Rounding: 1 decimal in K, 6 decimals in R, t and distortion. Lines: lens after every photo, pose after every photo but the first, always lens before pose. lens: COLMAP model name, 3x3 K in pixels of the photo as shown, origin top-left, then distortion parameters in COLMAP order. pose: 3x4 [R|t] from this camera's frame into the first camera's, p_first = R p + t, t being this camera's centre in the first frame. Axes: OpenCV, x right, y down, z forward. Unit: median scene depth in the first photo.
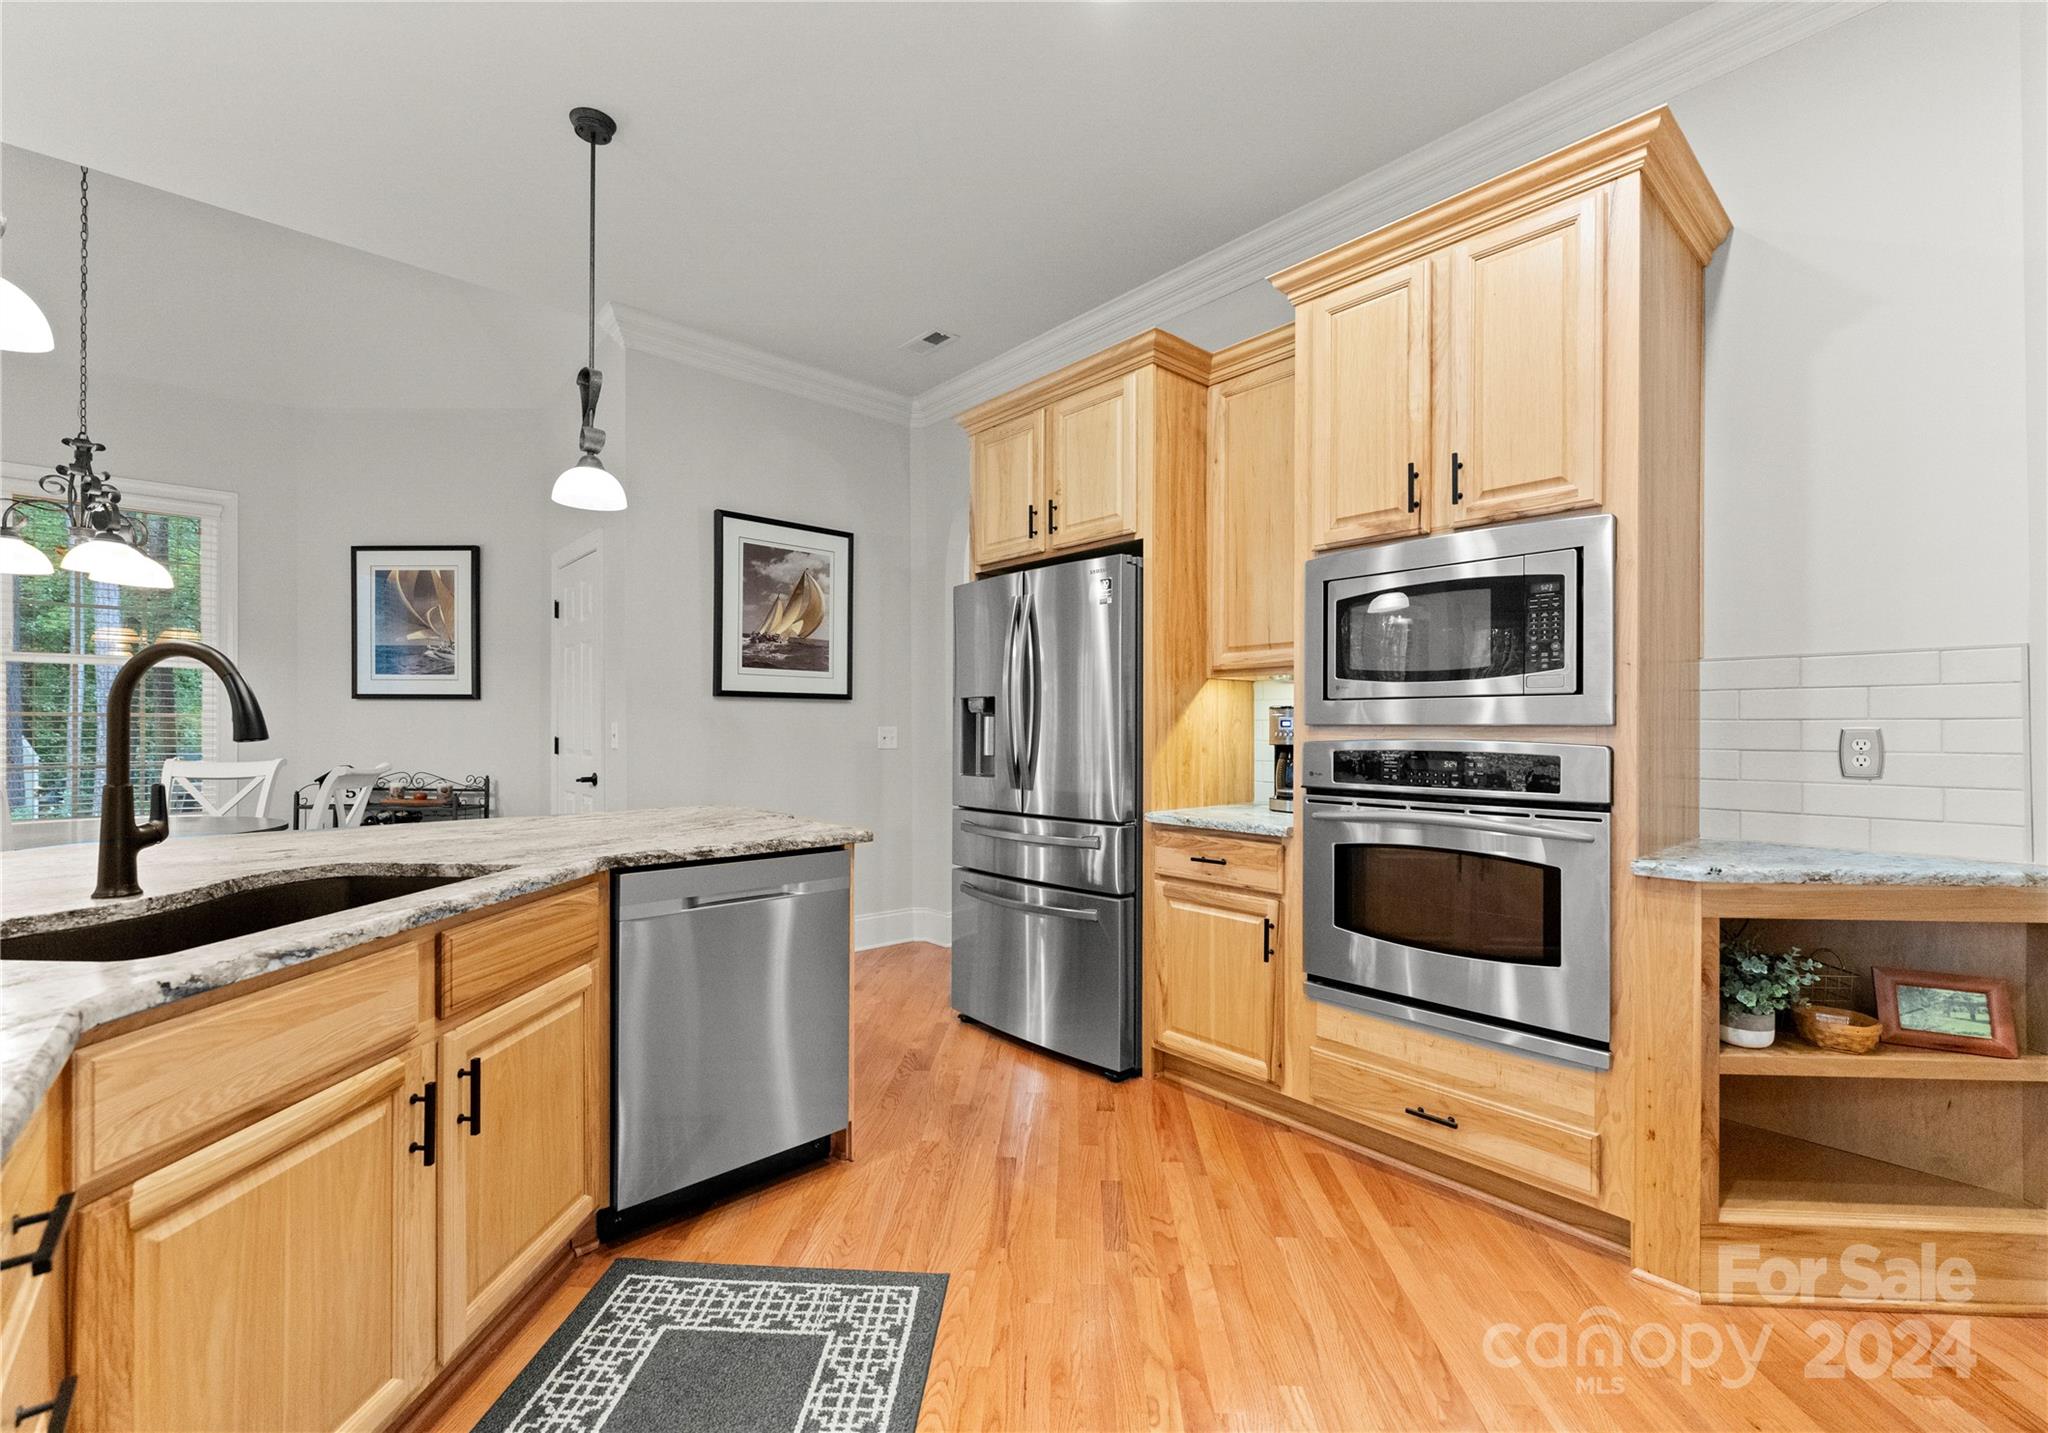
lens RADIAL K [[872.0, 0, 1029.5], [0, 872.0, 733.9], [0, 0, 1]] dist [0.000854, 0.000469]
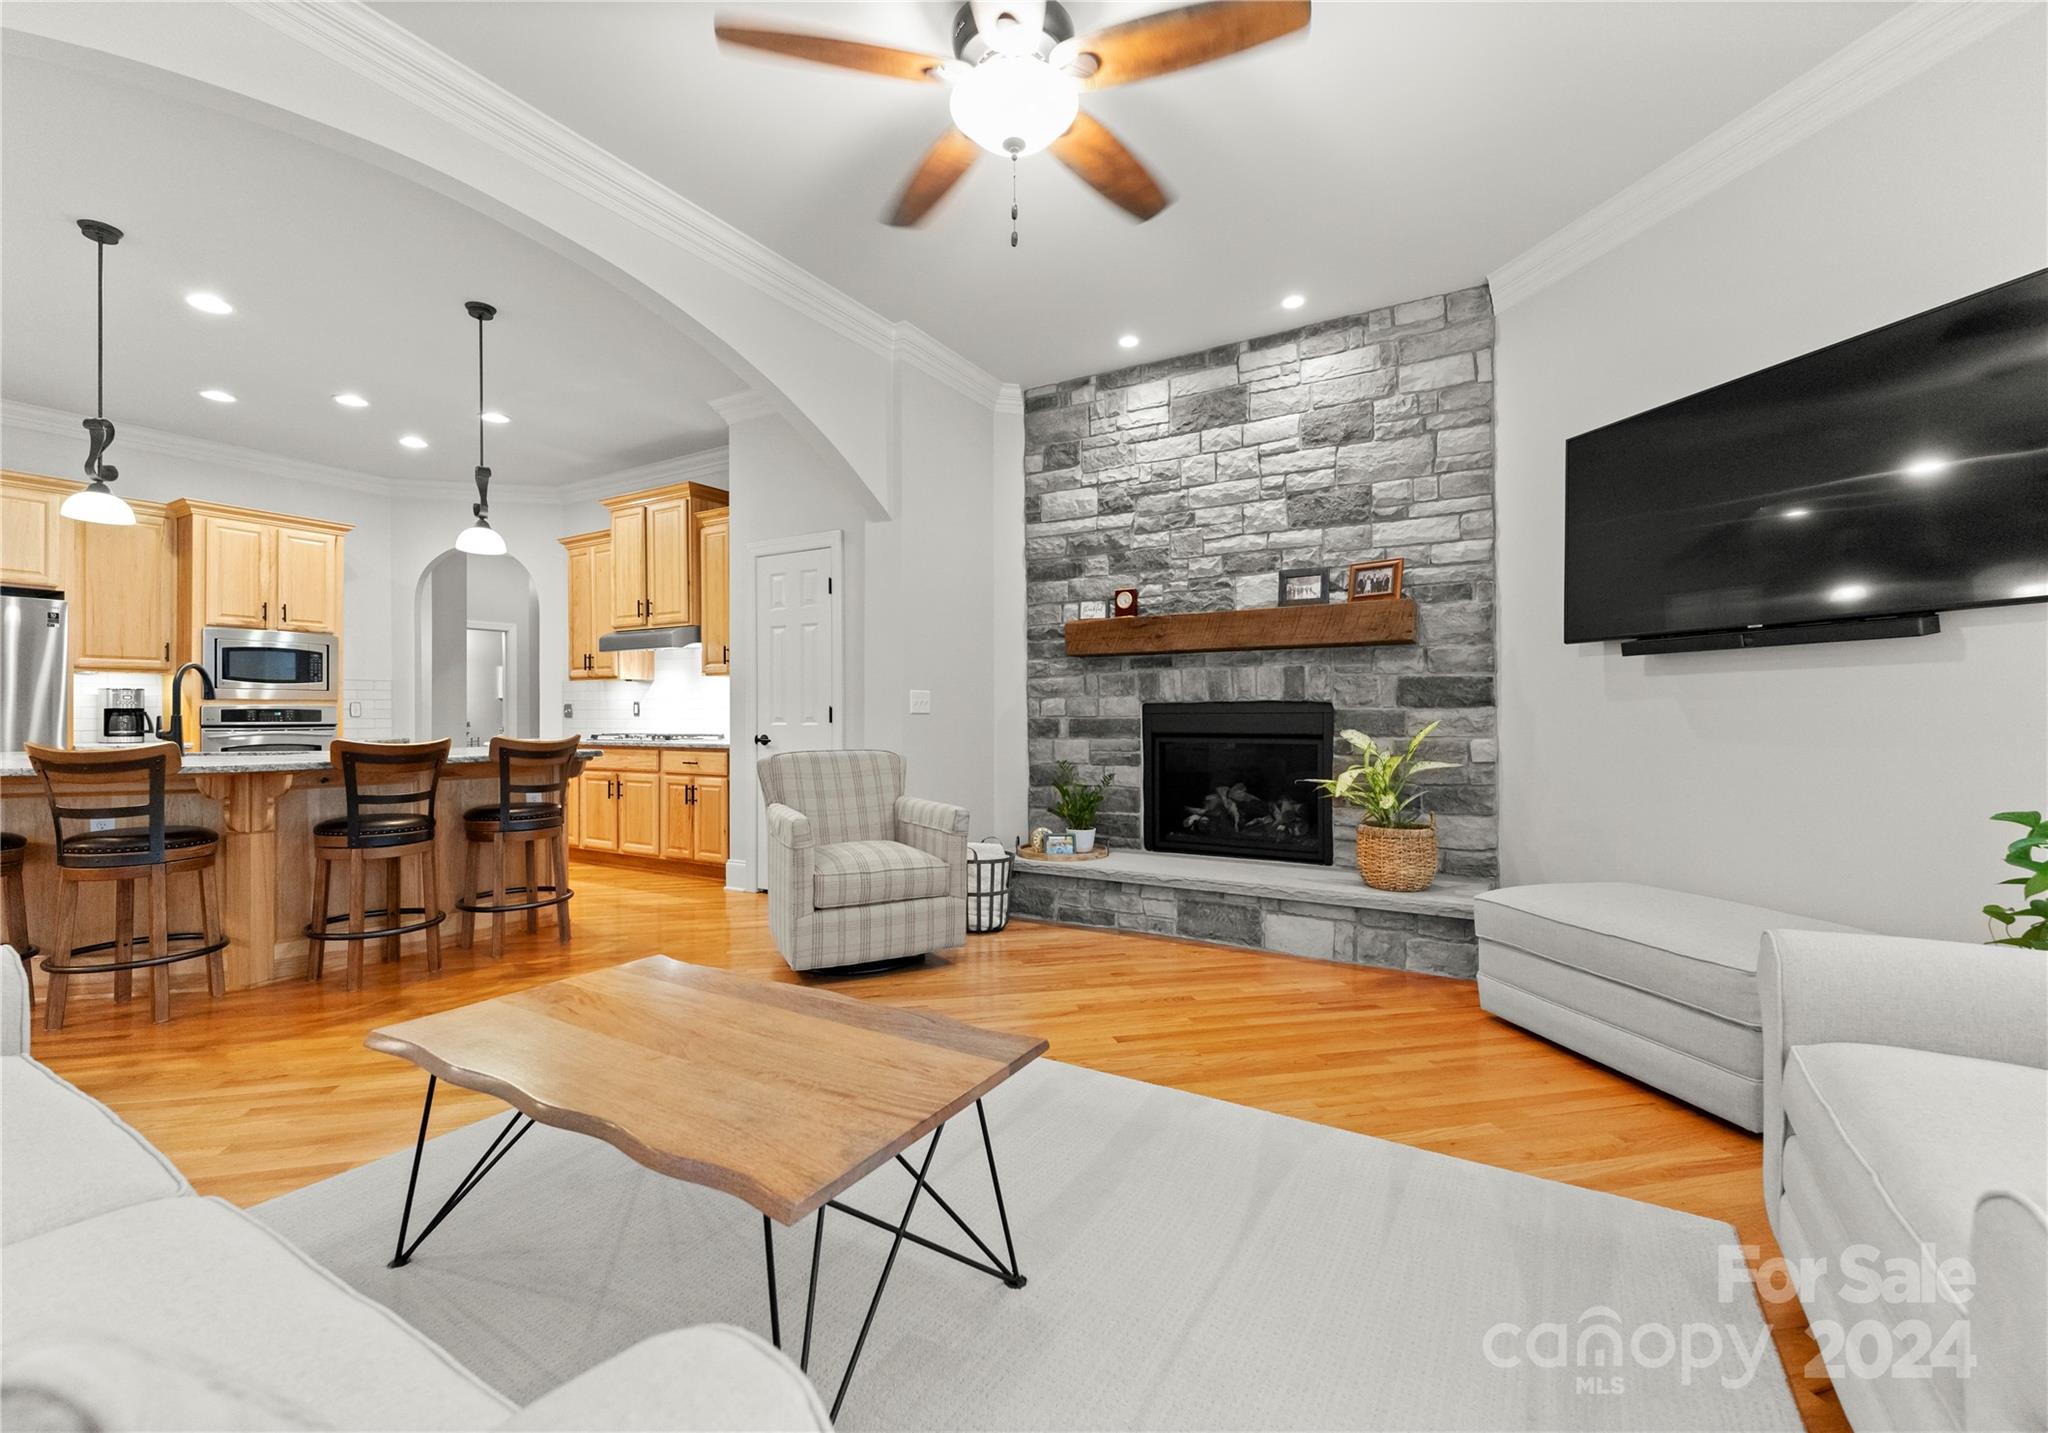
lens RADIAL K [[872.0, 0, 1020.0], [0, 872.0, 714.5], [0, 0, 1]] dist [0.000854, 0.000469]
pose [[-0.282297, -0.002509, 0.959324, -3.029949], [0.005002, 0.999979, 0.004088, 0.041031], [-0.959314, 0.005953, -0.282278, -0.516357]]
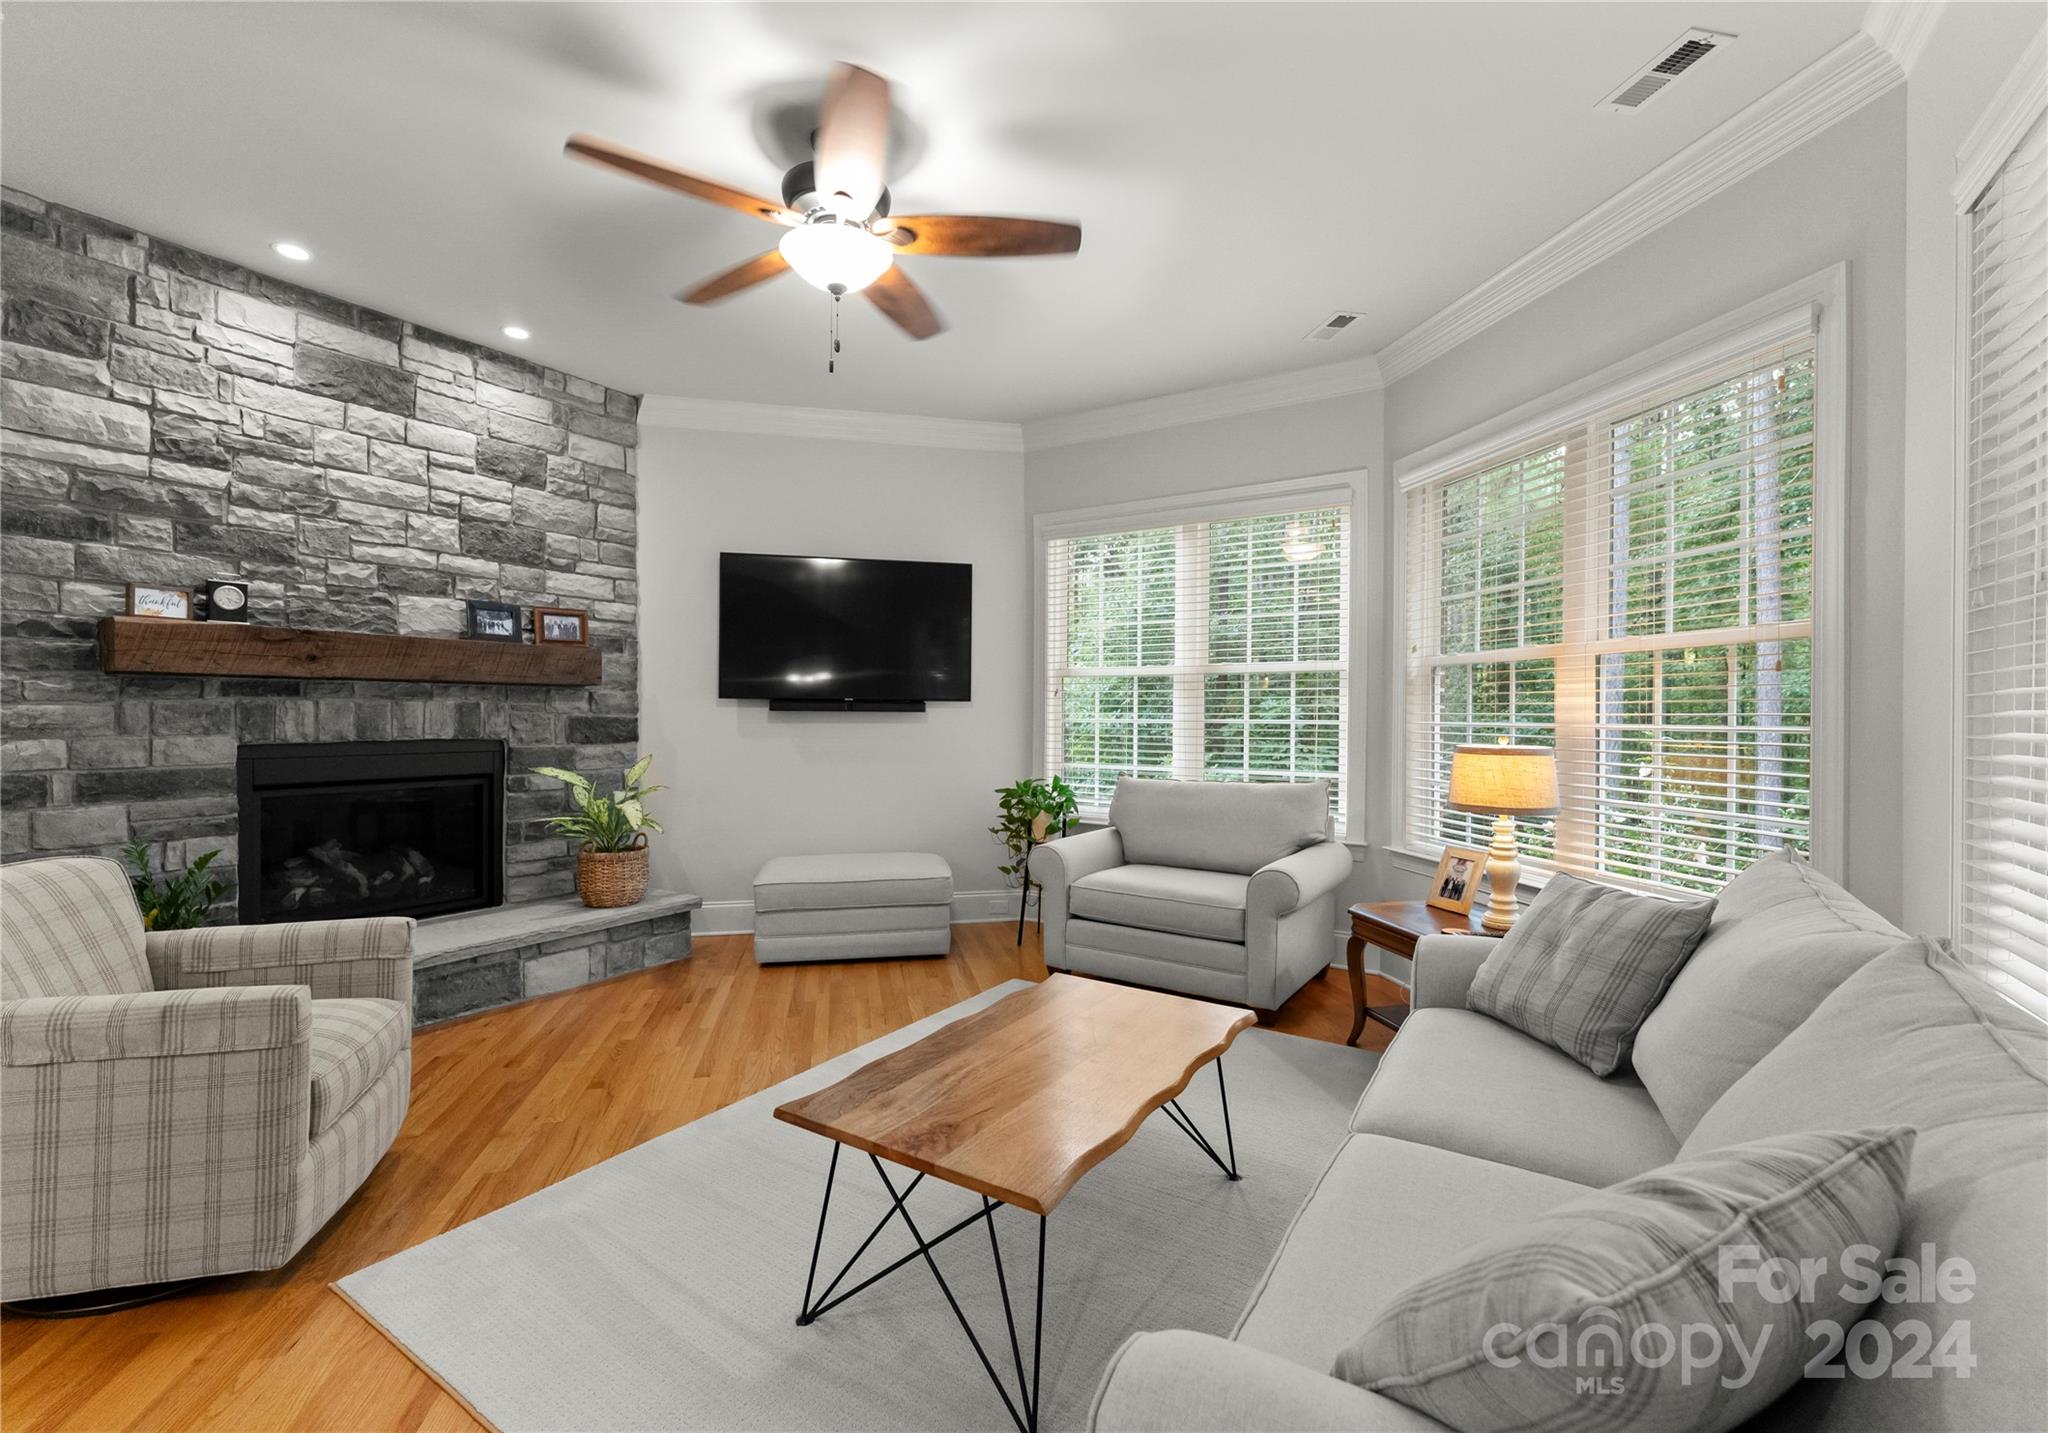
lens RADIAL K [[872.0, 0, 1033.2], [0, 872.0, 716.6], [0, 0, 1]] dist [0.000854, 0.000469]
pose [[-0.965139, -0.008150, -0.261609, -1.876272], [-0.009906, 0.999936, 0.005394, -0.057519], [0.261549, 0.007797, -0.965159, 0.525650]]
